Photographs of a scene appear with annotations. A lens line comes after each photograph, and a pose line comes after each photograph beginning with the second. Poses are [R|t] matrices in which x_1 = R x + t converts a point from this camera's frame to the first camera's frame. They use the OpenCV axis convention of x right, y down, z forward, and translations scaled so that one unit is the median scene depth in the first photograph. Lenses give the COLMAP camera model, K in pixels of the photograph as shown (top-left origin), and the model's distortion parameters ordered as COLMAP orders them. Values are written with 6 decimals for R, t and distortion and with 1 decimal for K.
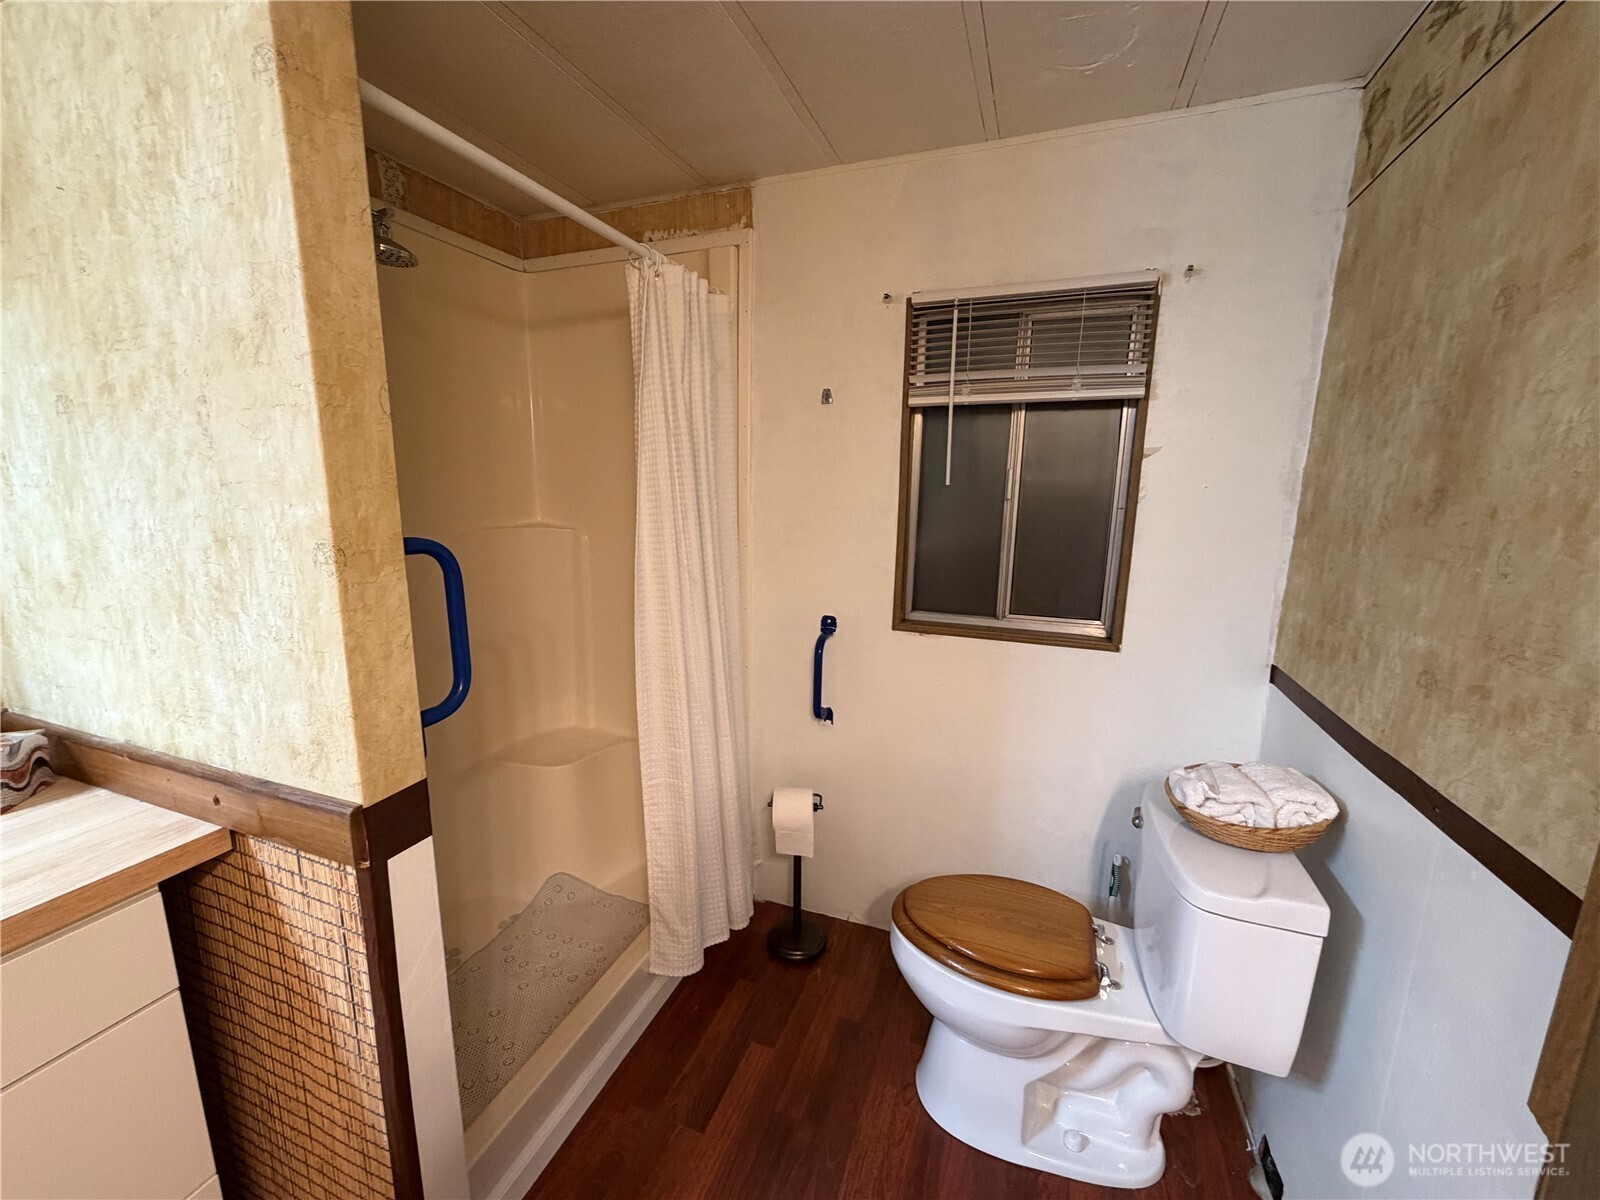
lens RADIAL K [[637.9, 0, 795.4], [0, 637.9, 603.0], [0, 0, 1]] dist [0.000110, -0.000080]
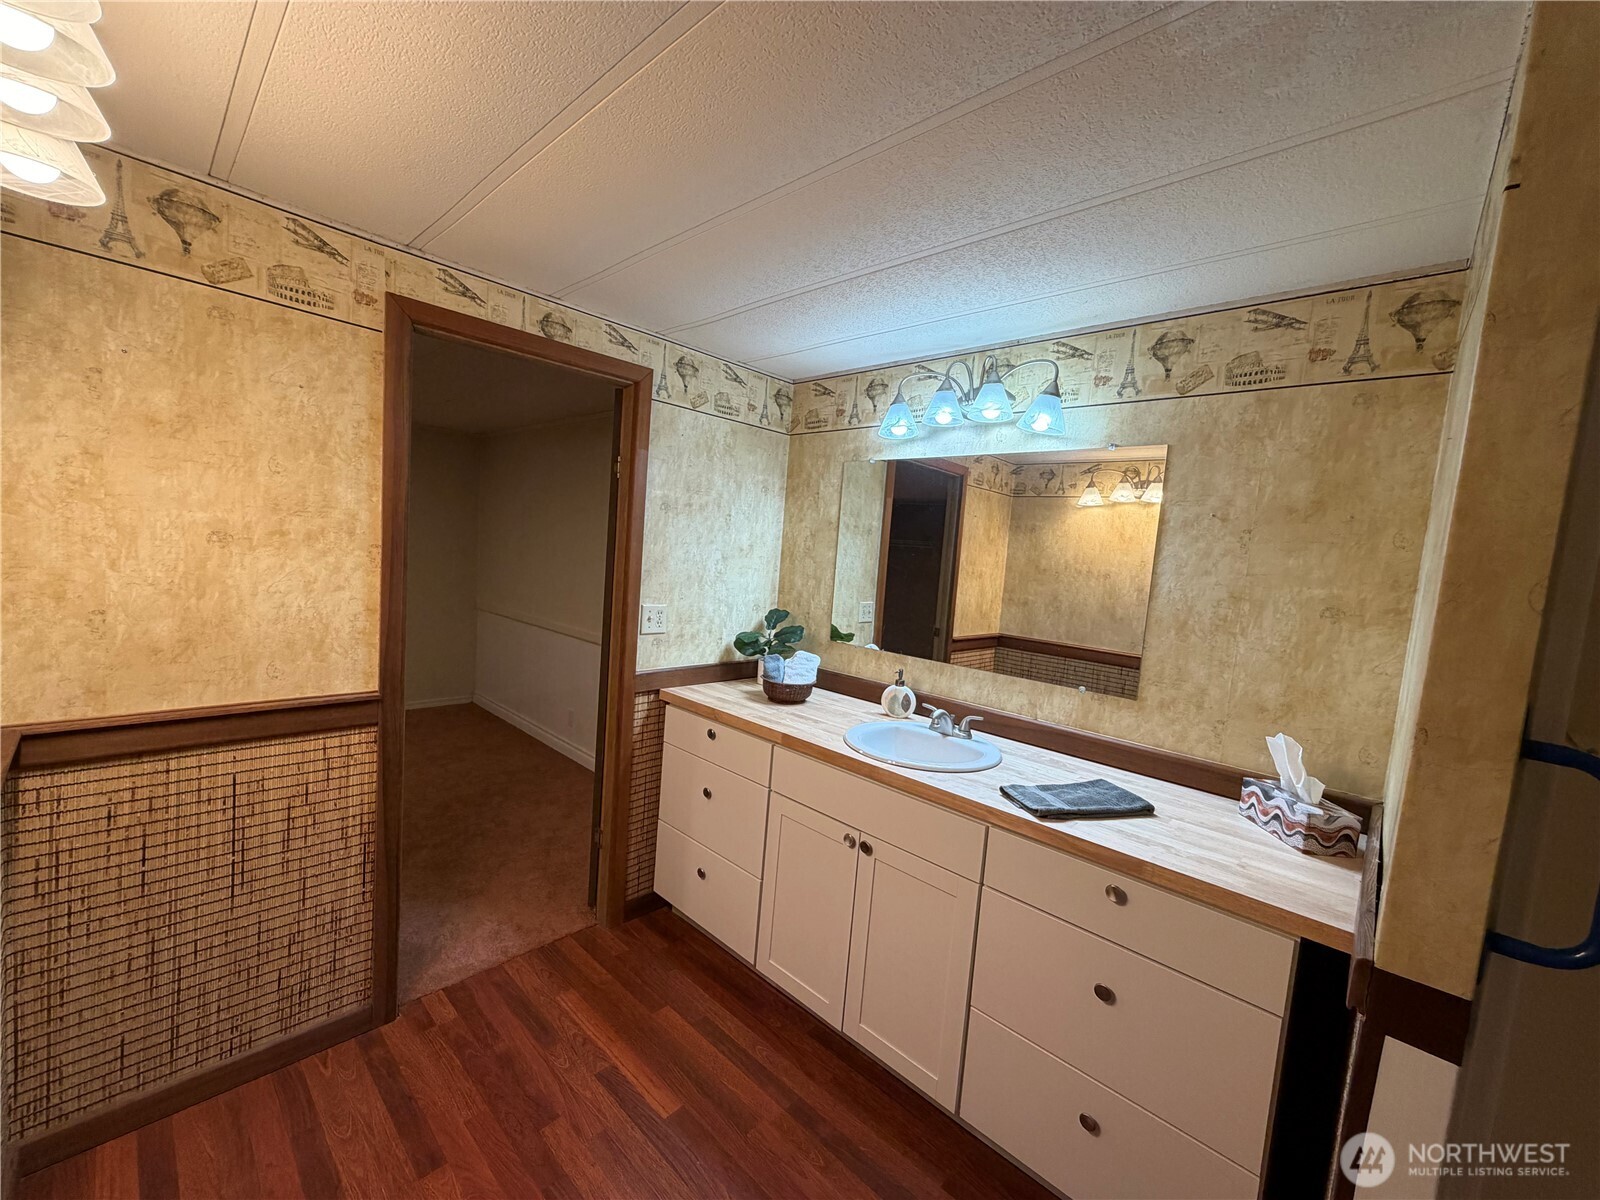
lens RADIAL K [[637.9, 0, 795.4], [0, 637.9, 603.0], [0, 0, 1]] dist [0.000110, -0.000080]
pose [[-0.379357, 0.039553, -0.924404, 0.584830], [-0.251916, 0.956926, 0.144326, -0.150278], [0.890296, 0.287623, -0.353053, 0.316822]]
